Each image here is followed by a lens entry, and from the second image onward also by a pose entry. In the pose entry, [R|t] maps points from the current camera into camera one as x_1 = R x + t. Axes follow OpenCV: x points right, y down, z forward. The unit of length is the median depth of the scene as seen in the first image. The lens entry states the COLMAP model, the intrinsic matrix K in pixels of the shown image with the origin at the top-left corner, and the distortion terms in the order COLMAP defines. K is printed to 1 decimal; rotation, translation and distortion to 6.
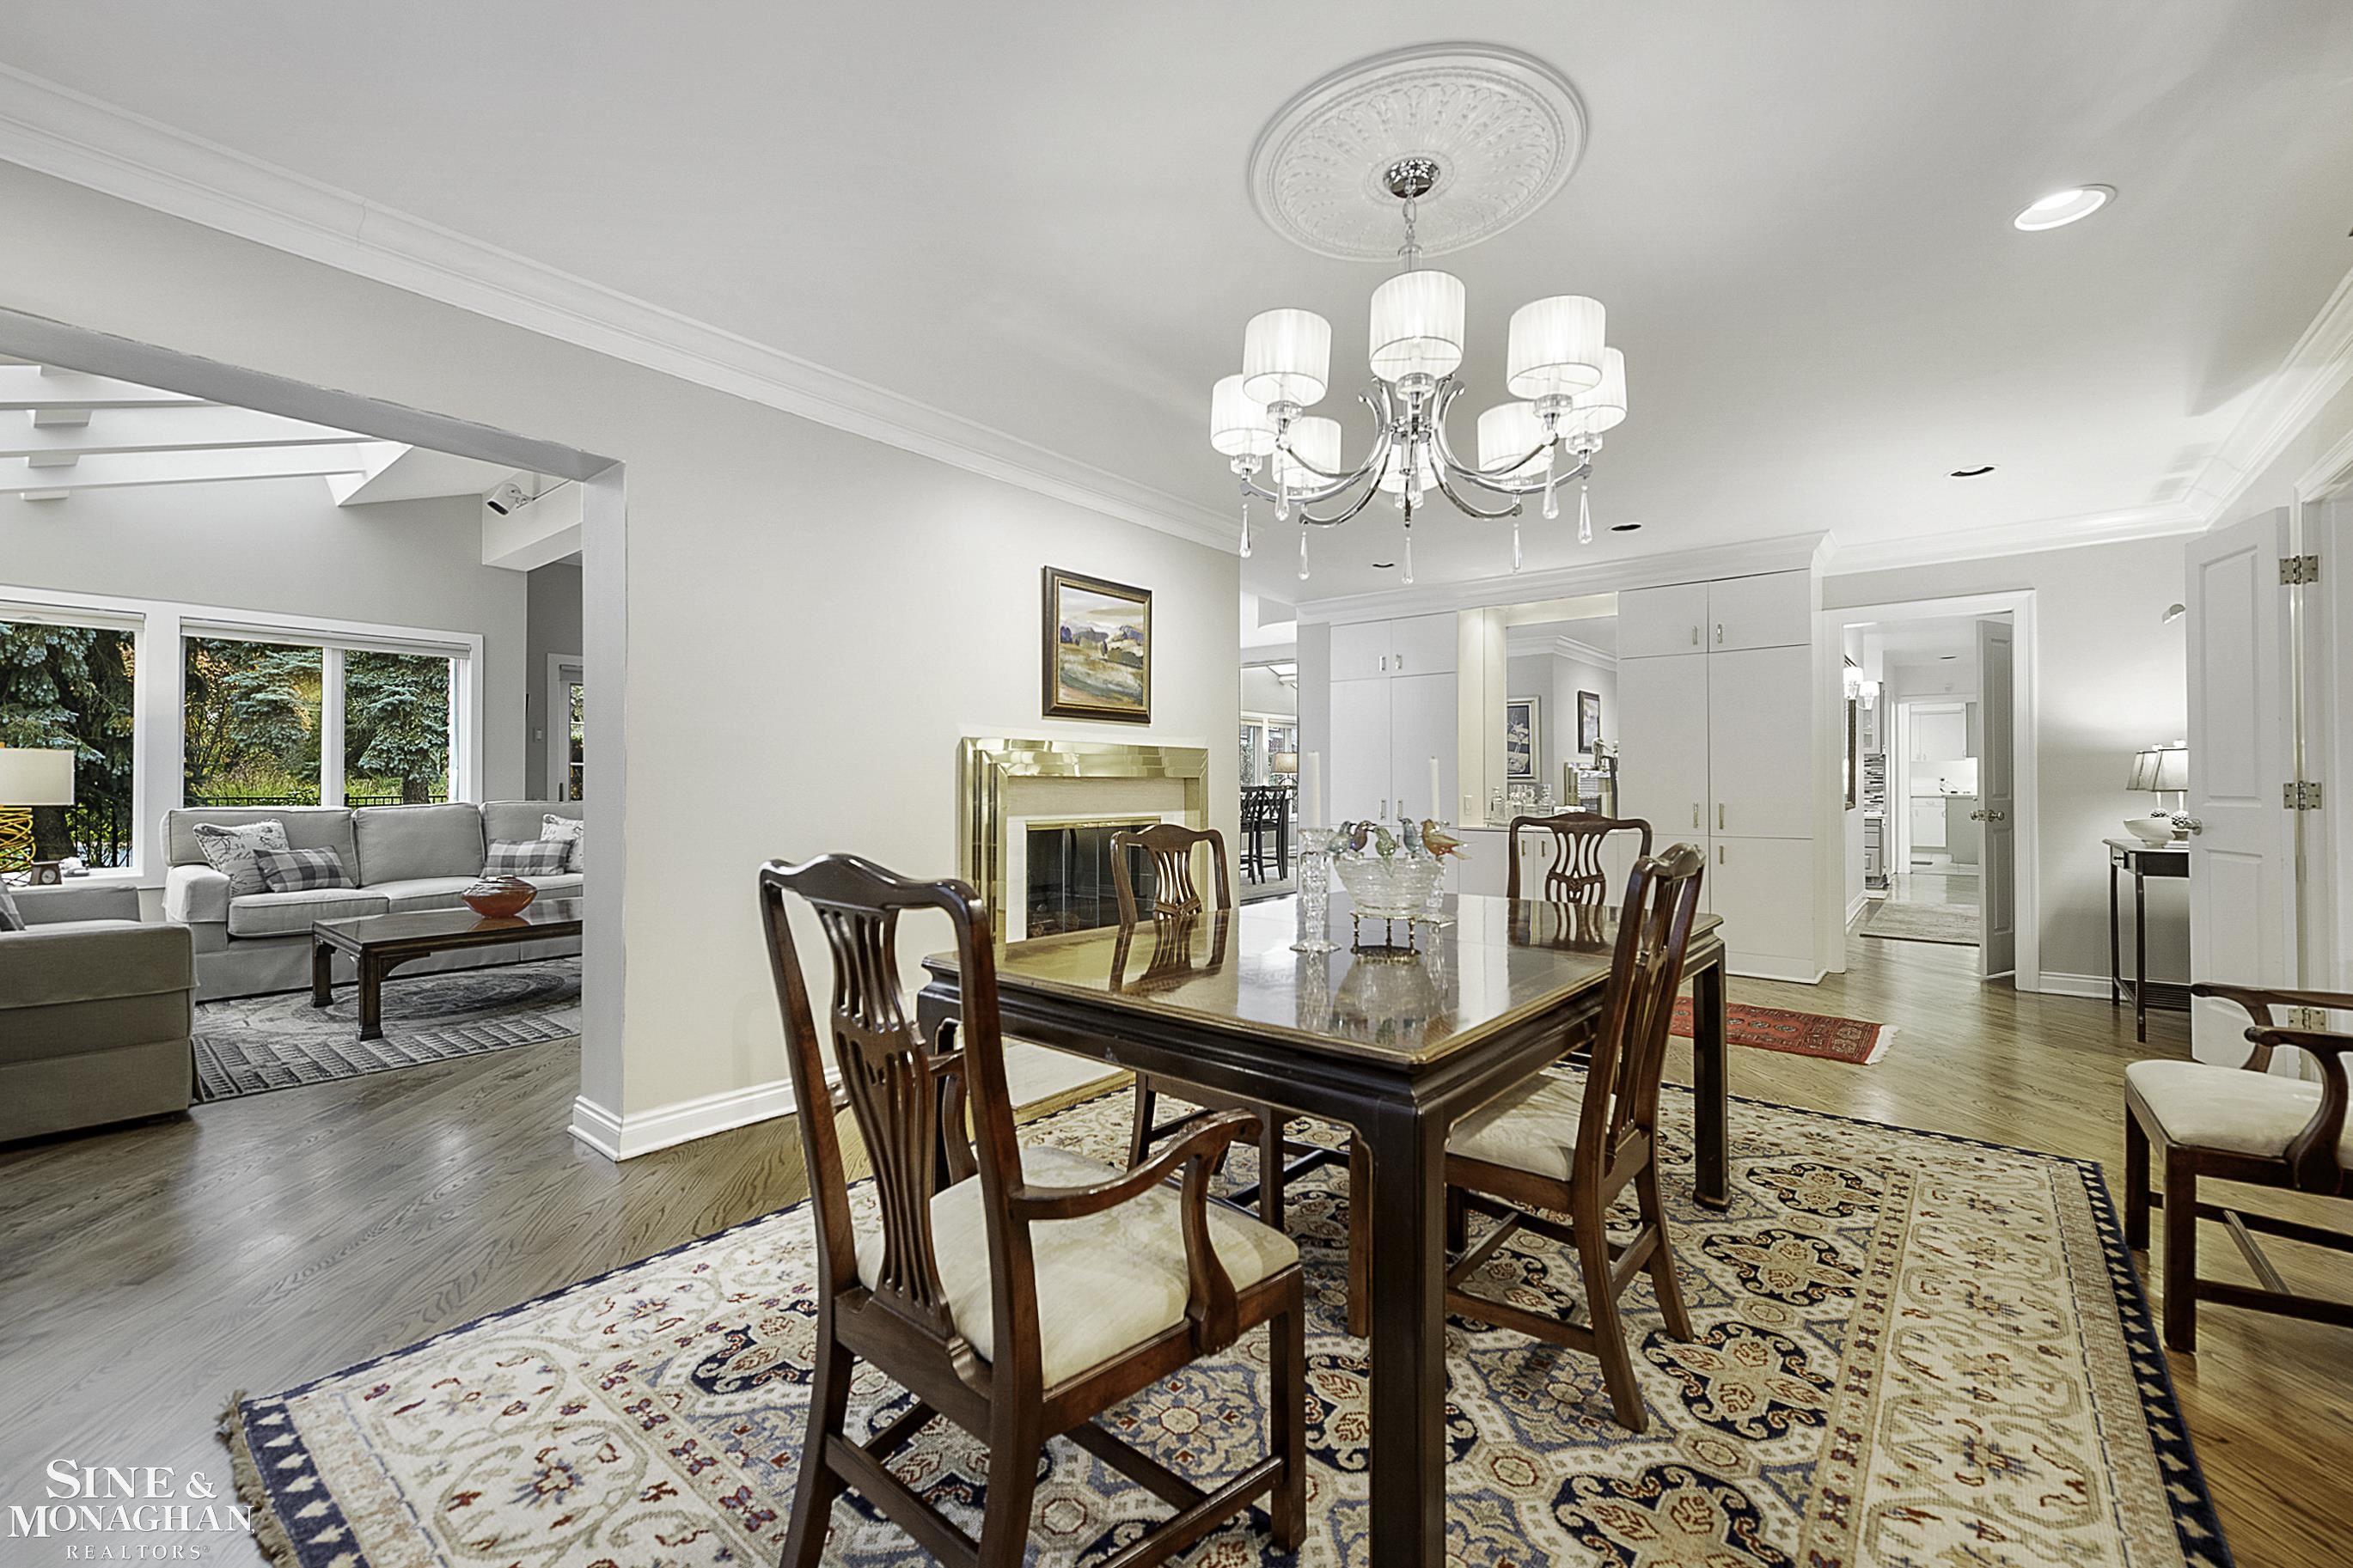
lens RADIAL K [[967.9, 0, 1177.8], [0, 967.9, 775.7], [0, 0, 1]] dist [0.002576, 0.000178]
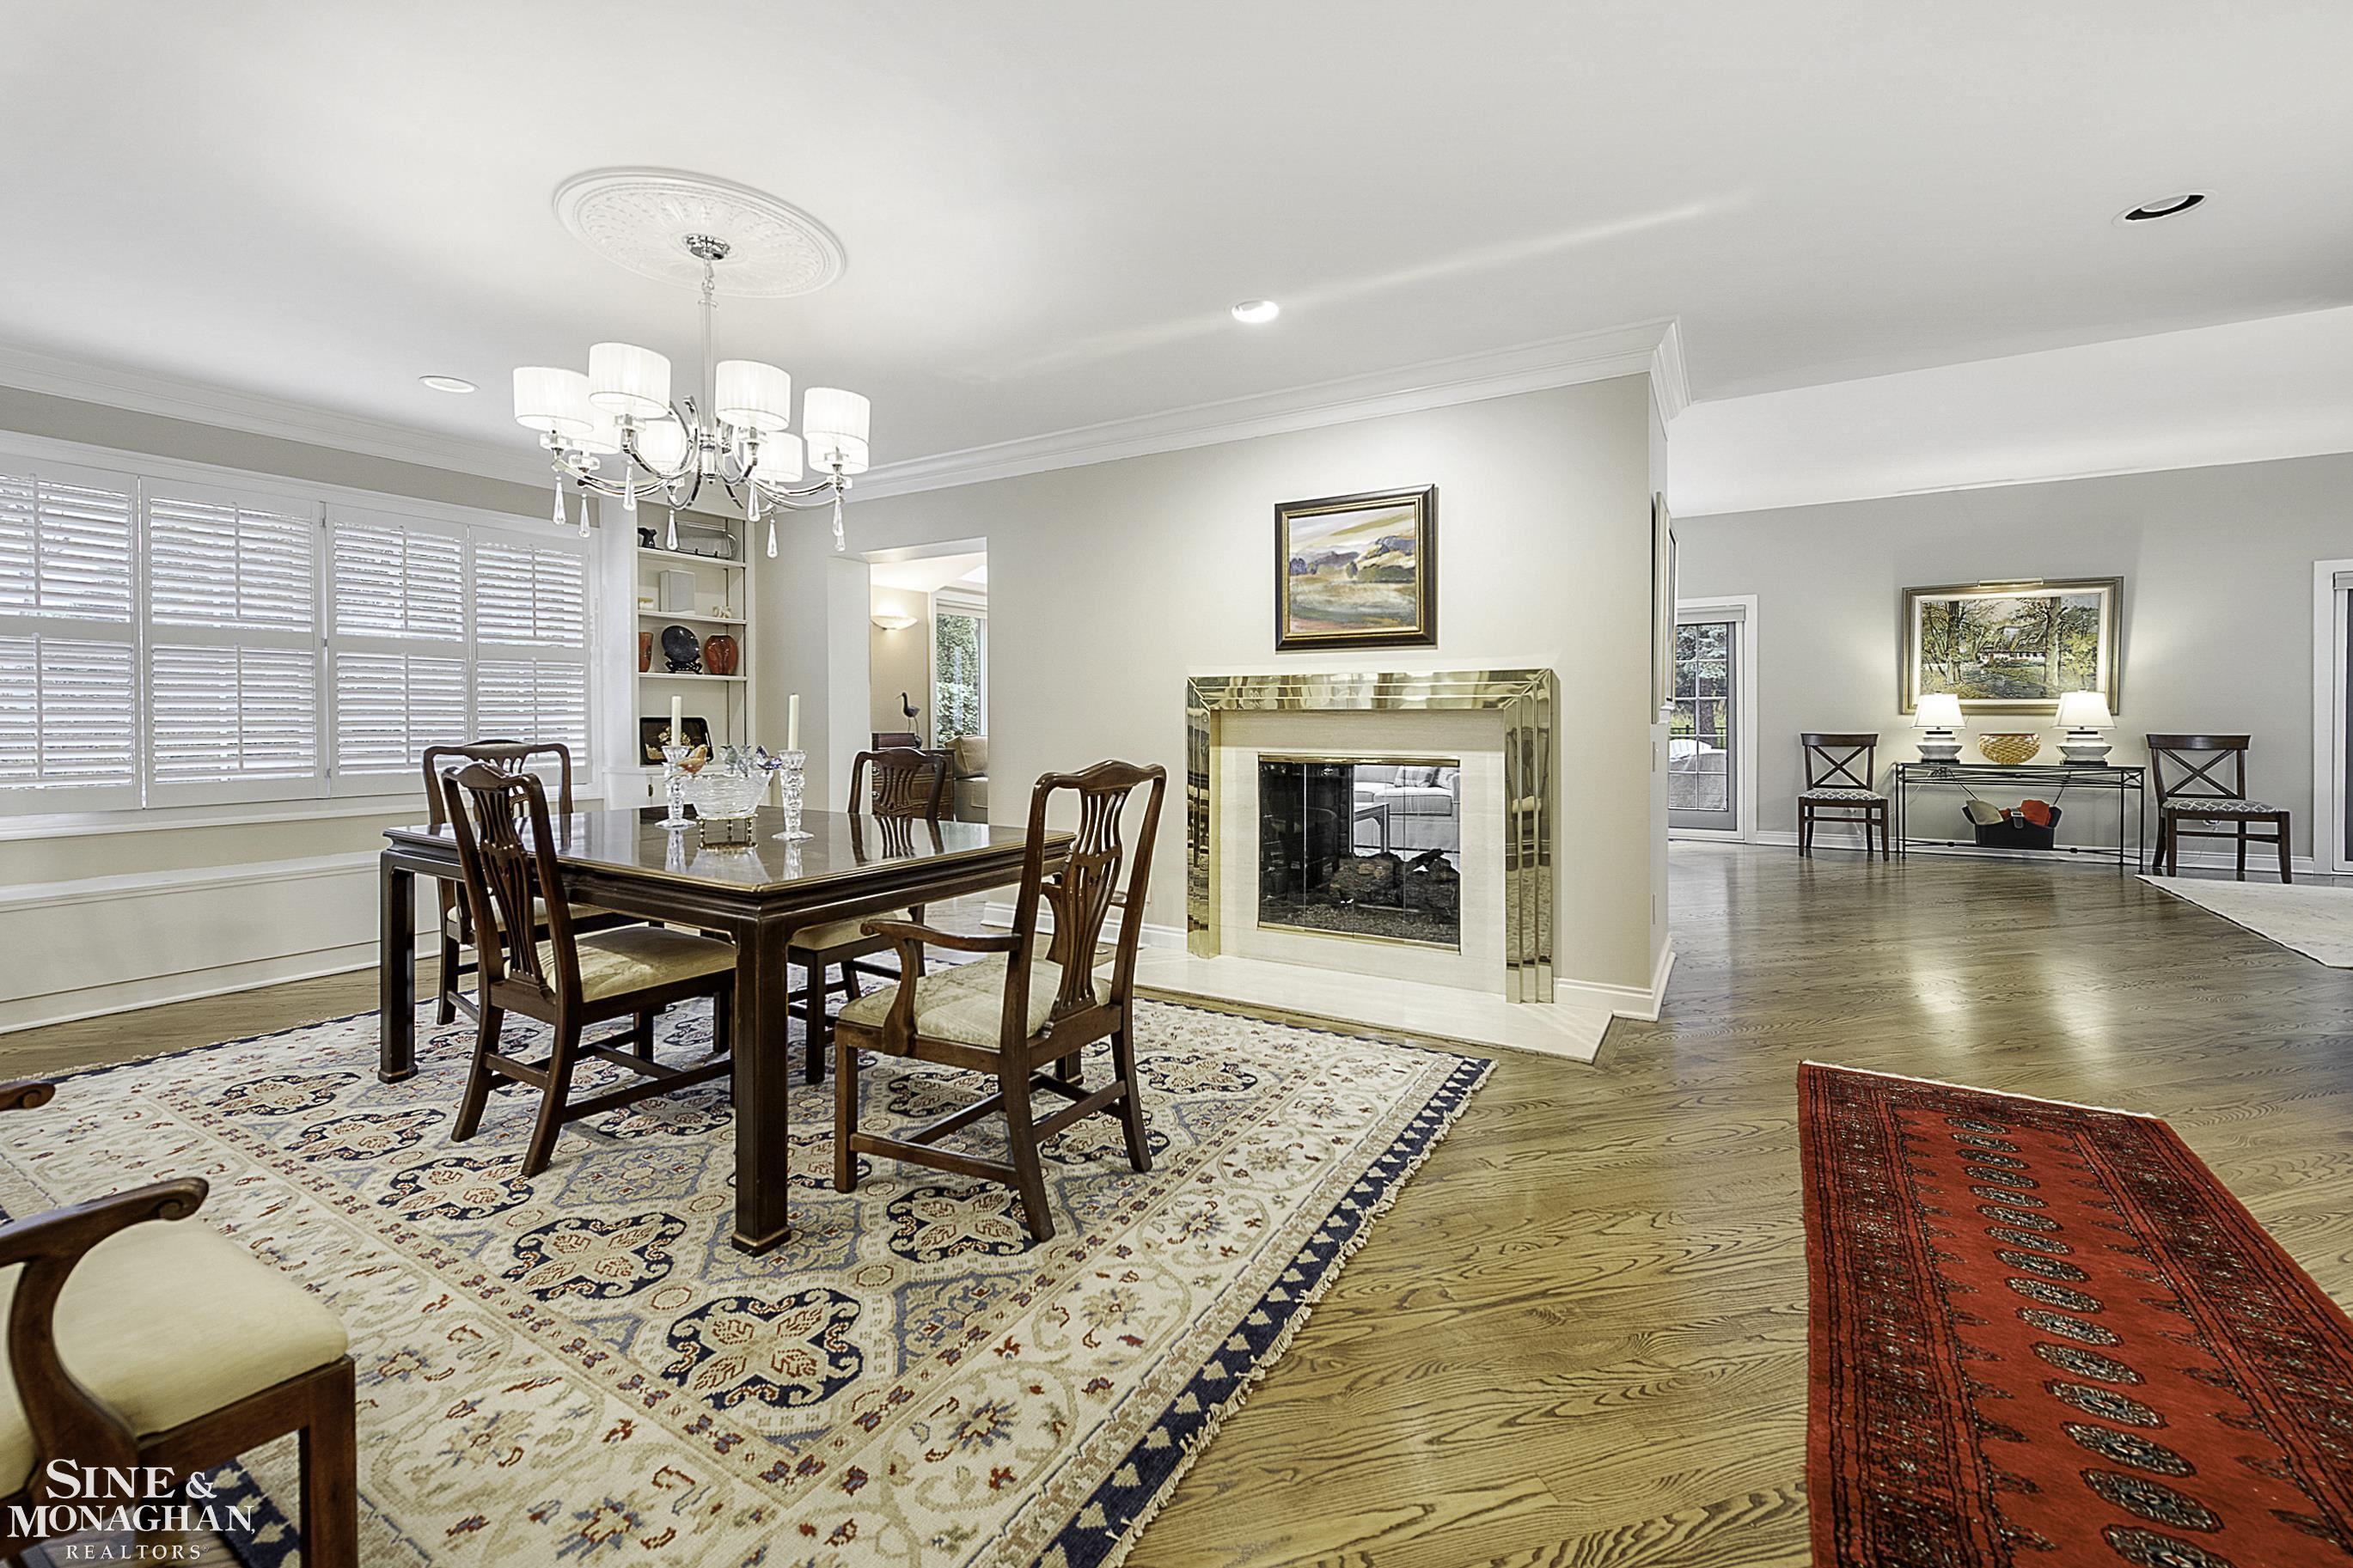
lens RADIAL K [[967.9, 0, 1215.6], [0, 967.9, 721.8], [0, 0, 1]] dist [0.002576, 0.000178]
pose [[0.165812, 0.007282, -0.986130, 1.126394], [0.003572, 0.999962, 0.007985, 0.007105], [0.986151, -0.004847, 0.165780, 0.999880]]
